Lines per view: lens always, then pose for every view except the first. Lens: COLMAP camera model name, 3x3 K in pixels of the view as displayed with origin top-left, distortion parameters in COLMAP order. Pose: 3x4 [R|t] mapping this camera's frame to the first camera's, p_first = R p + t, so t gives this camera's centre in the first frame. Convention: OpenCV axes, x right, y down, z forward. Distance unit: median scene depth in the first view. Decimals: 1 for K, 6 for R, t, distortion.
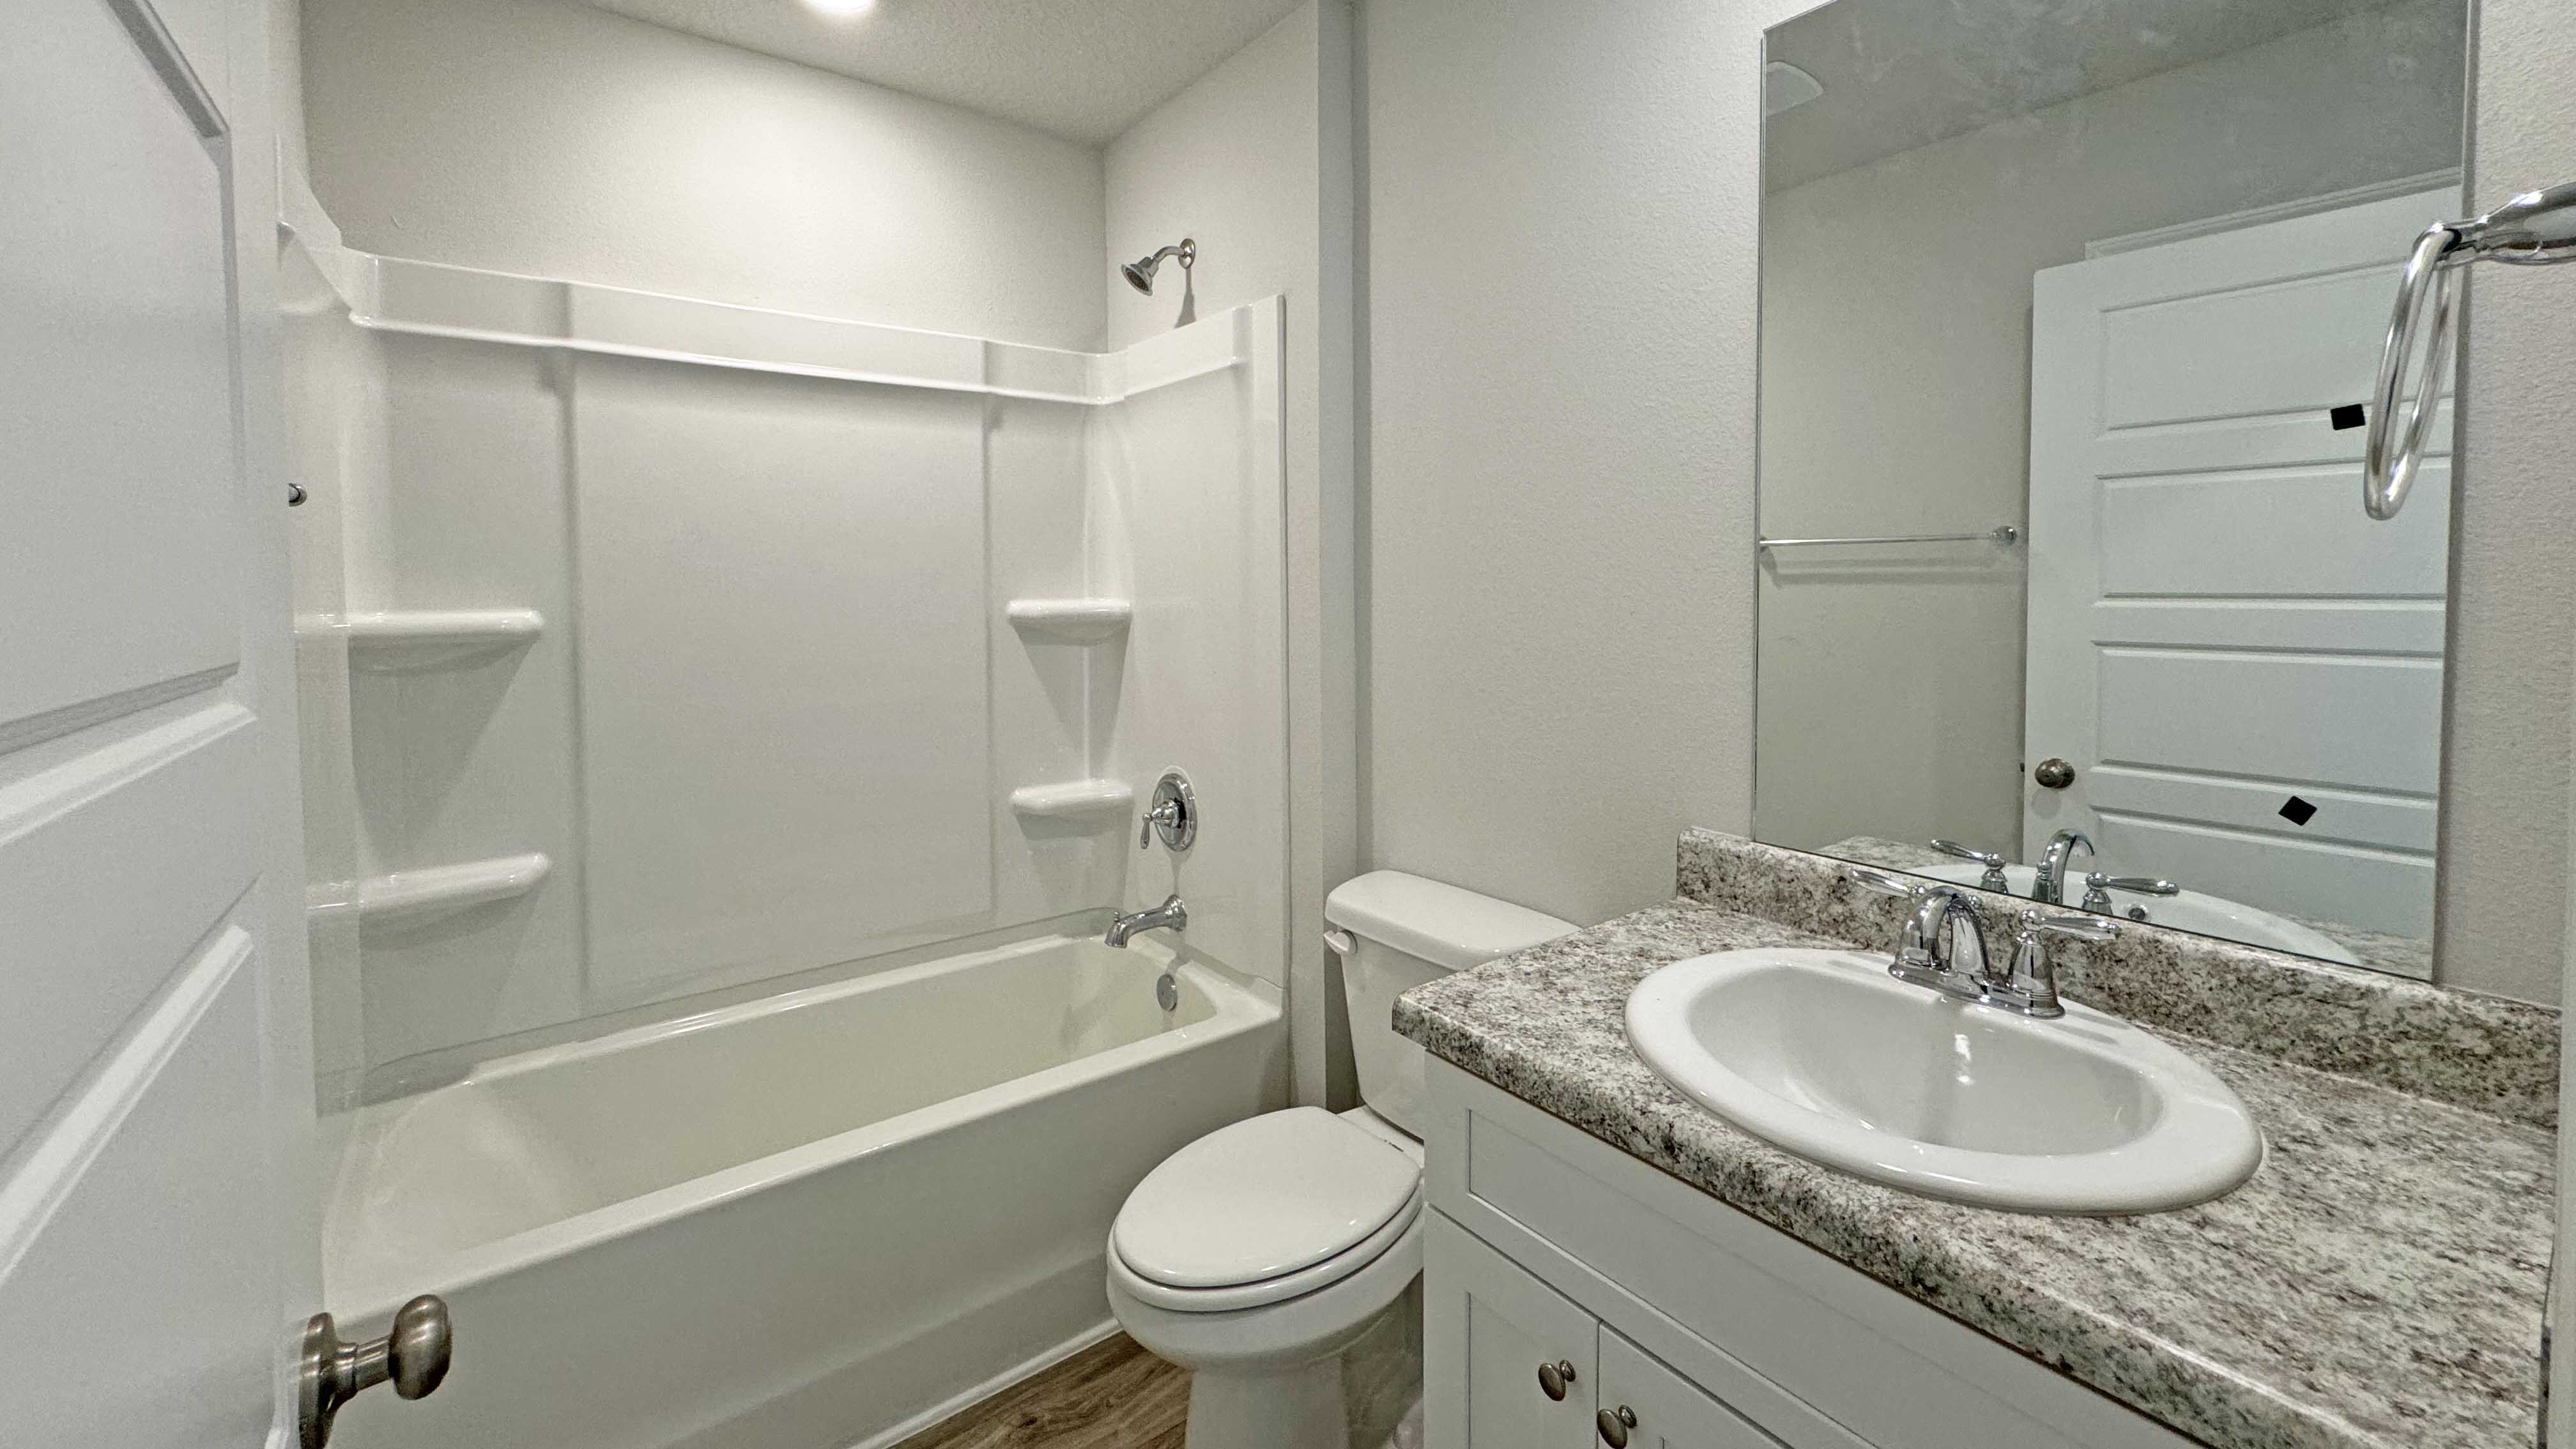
lens RADIAL K [[1029.2, 0, 1287.6], [0, 1029.2, 612.9], [0, 0, 1]] dist [-0.001180, 0.000219]
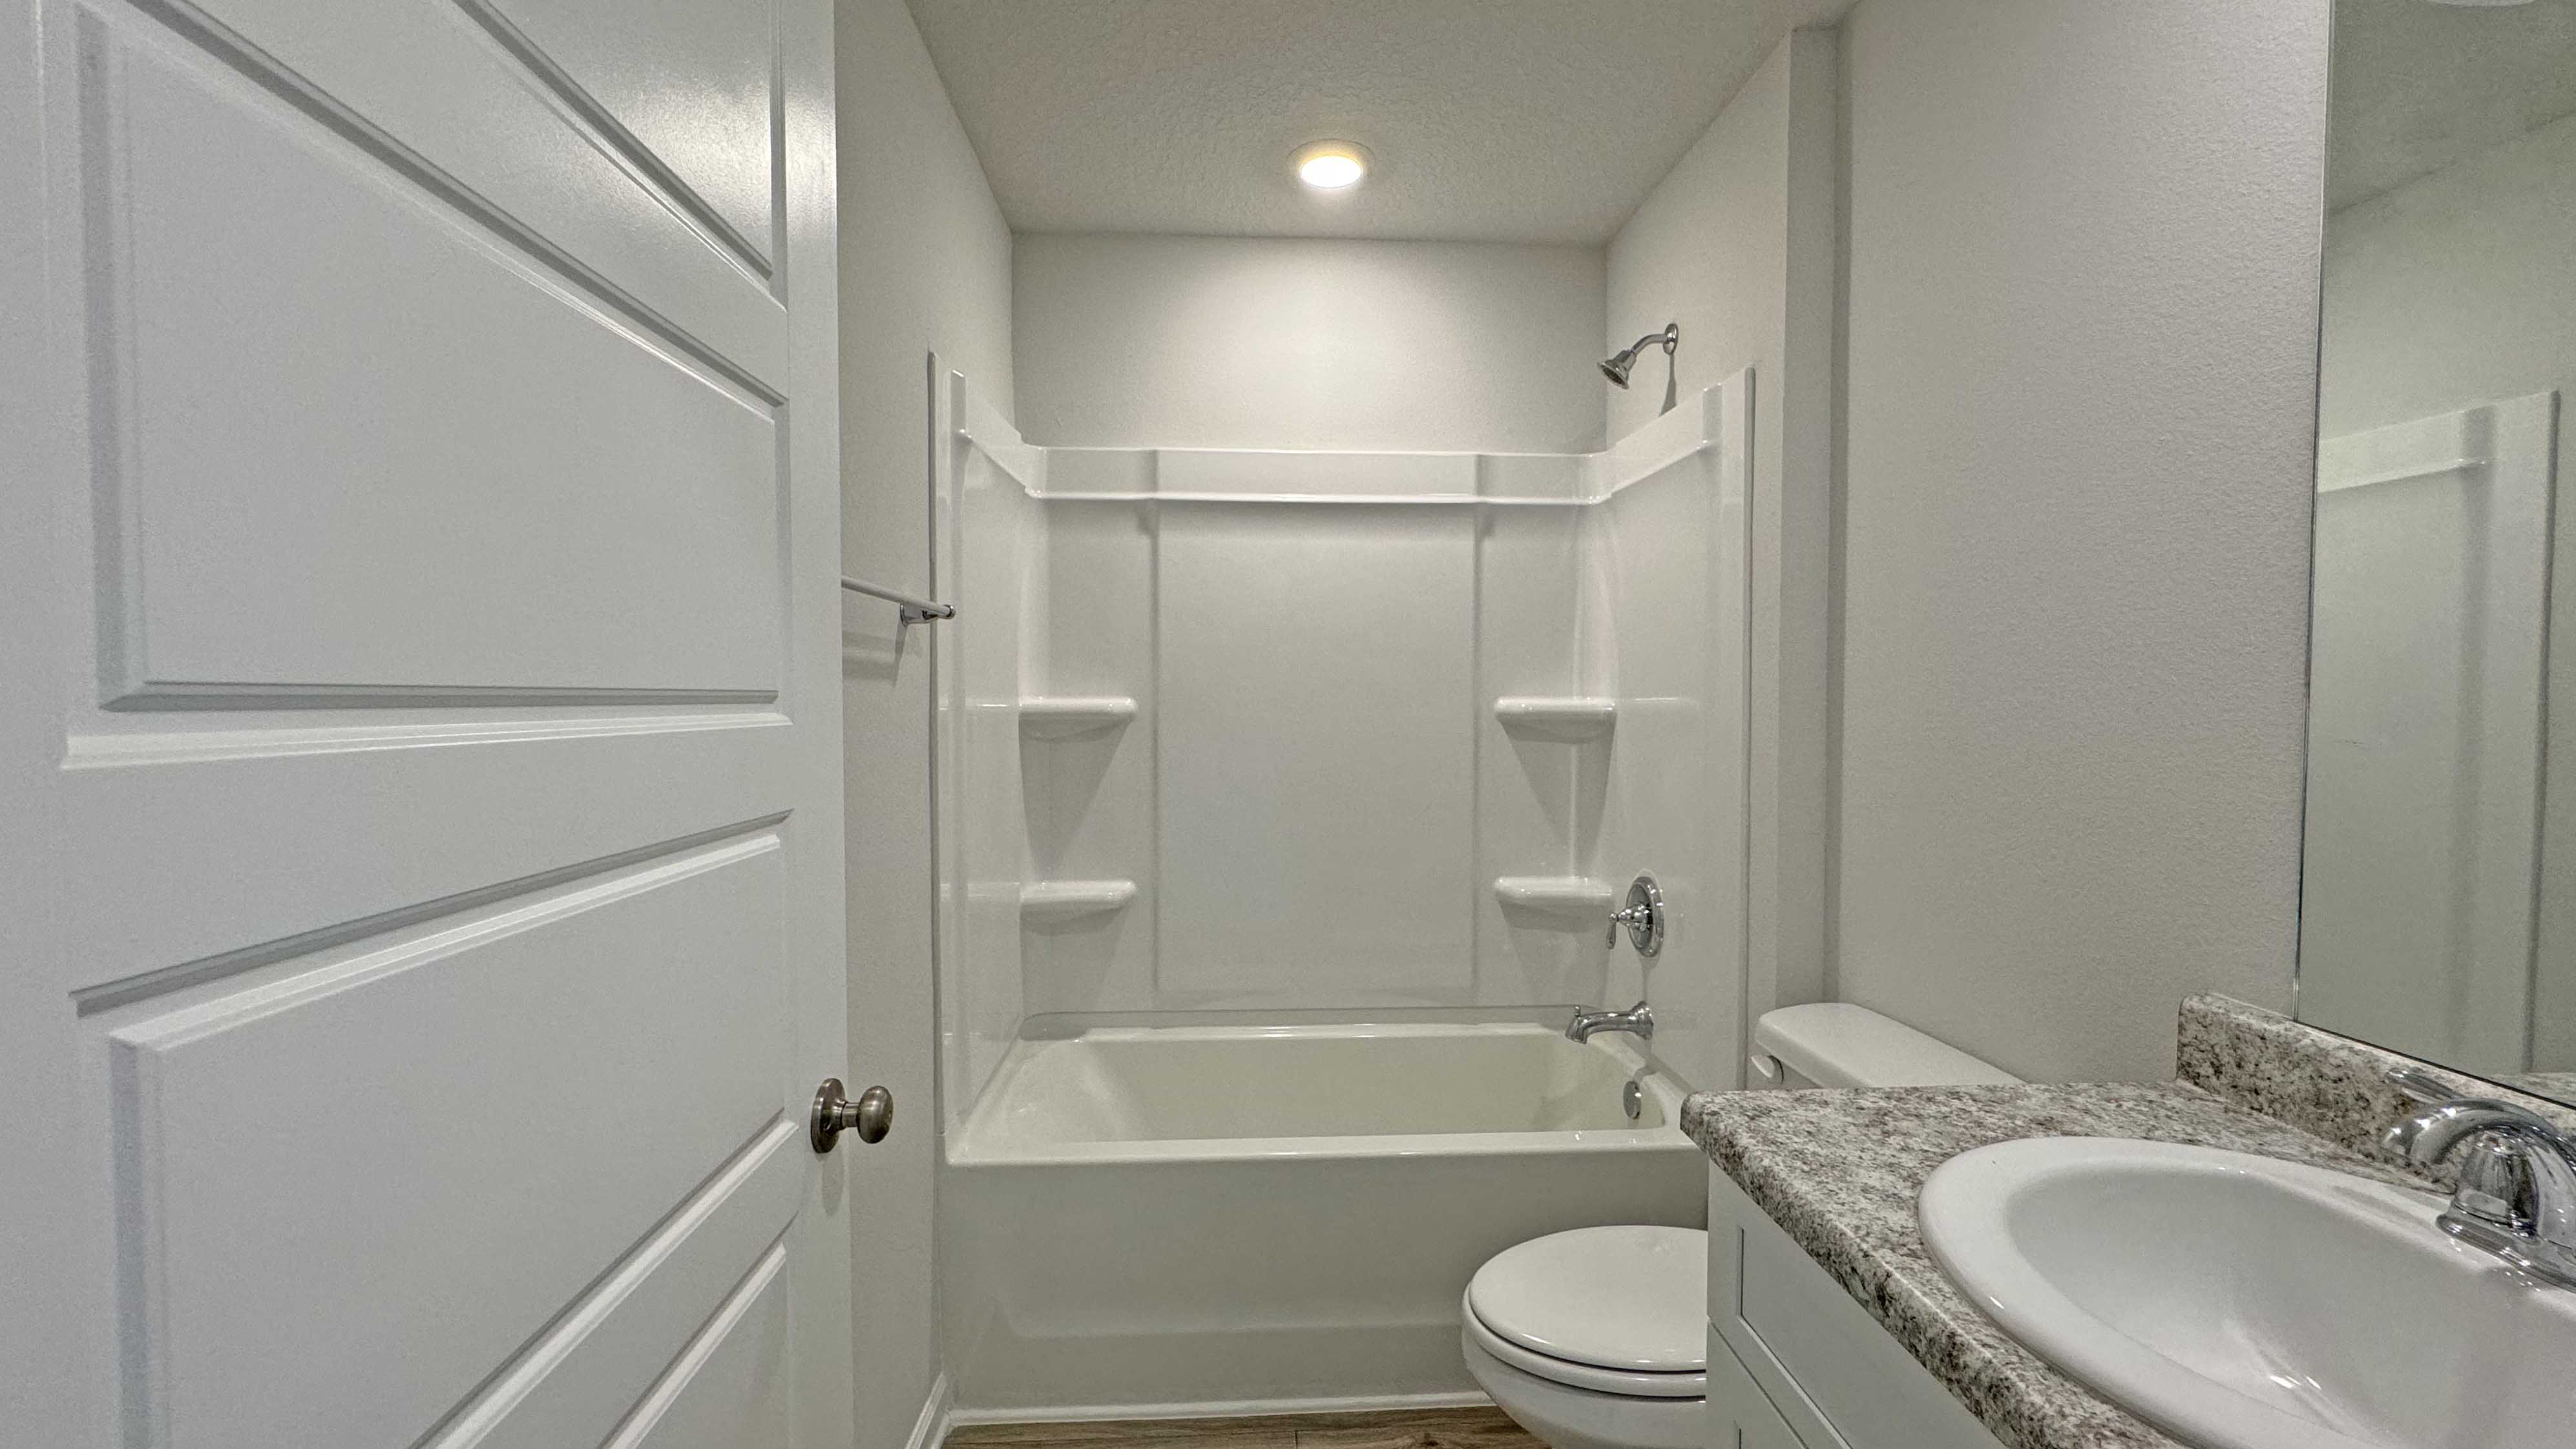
lens RADIAL K [[1036.3, 0, 1285.7], [0, 1036.3, 725.1], [0, 0, 1]] dist [0.000078, -0.000041]
pose [[0.830684, 0.024968, -0.556184, 0.186874], [-0.025403, 0.999653, 0.006935, 0.018392], [0.556164, 0.008367, 0.831030, -0.005613]]
